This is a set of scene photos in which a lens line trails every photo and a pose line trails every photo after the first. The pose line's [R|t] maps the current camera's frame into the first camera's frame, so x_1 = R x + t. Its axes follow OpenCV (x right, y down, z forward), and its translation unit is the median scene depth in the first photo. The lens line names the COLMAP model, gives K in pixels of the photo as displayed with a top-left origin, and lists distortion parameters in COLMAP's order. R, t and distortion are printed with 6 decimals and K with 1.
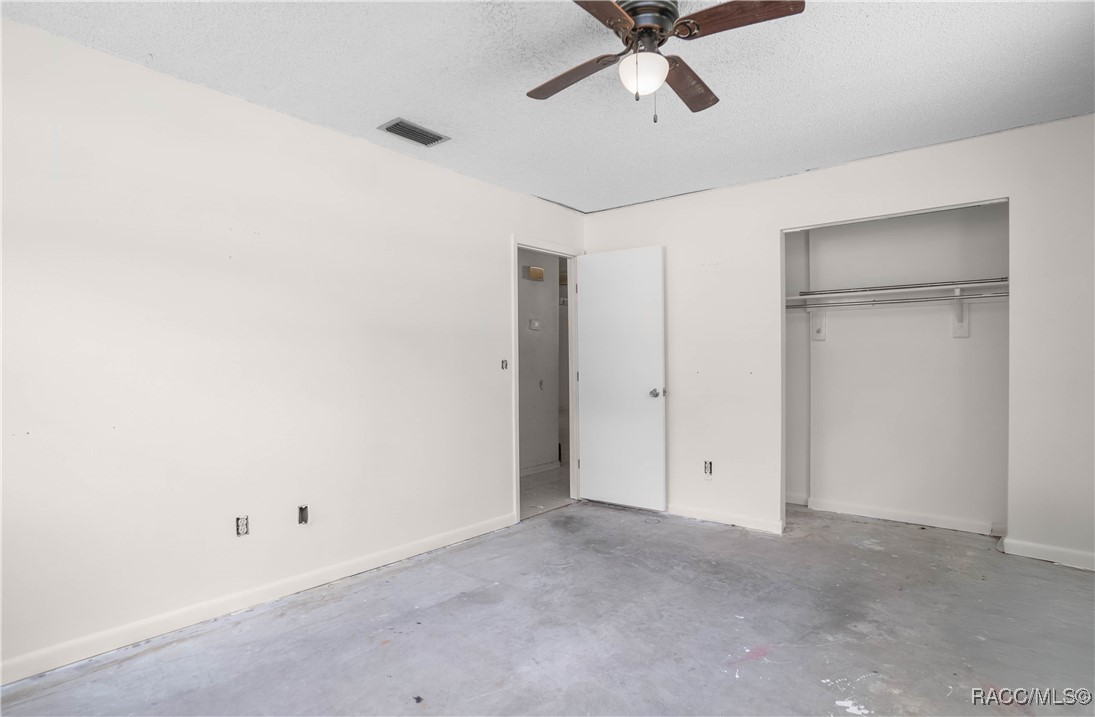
lens RADIAL K [[557.4, 0, 547.5], [0, 557.4, 358.5], [0, 0, 1]] dist [-0.000398, 0.000092]
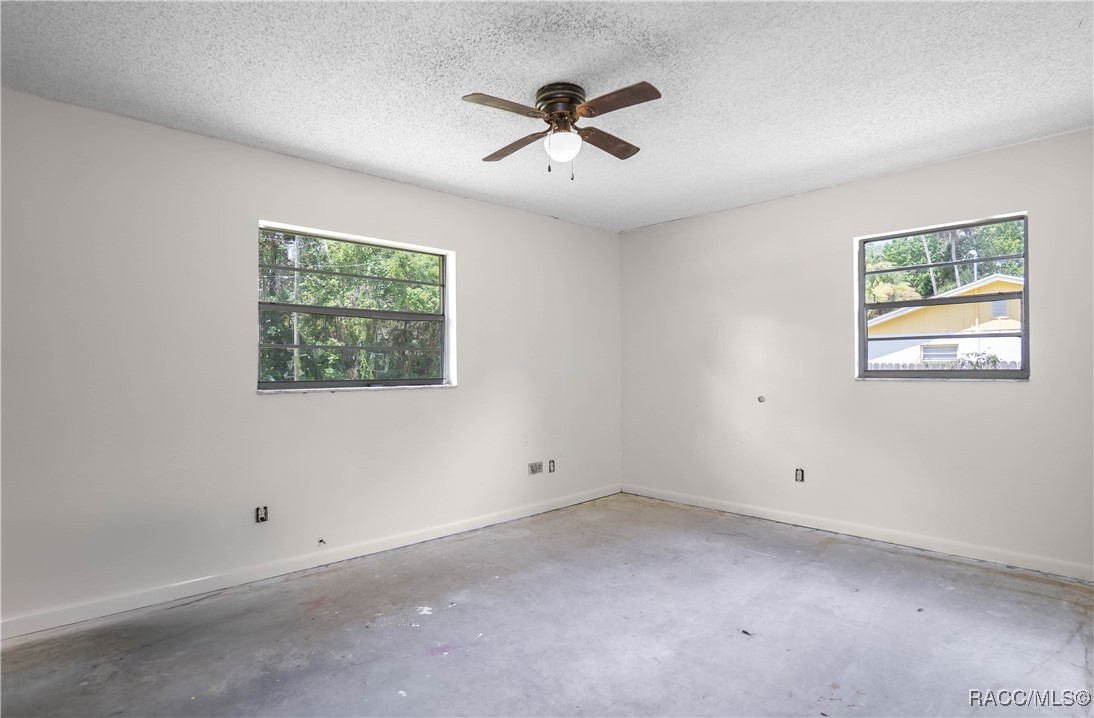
lens RADIAL K [[556.9, 0, 547.0], [0, 556.9, 359.0], [0, 0, 1]] dist [-0.000398, 0.000092]
pose [[-0.992532, 0.009546, 0.121614, 0.046979], [0.007531, 0.999827, -0.017014, 0.007411], [-0.121755, -0.015971, -0.992432, 1.937805]]
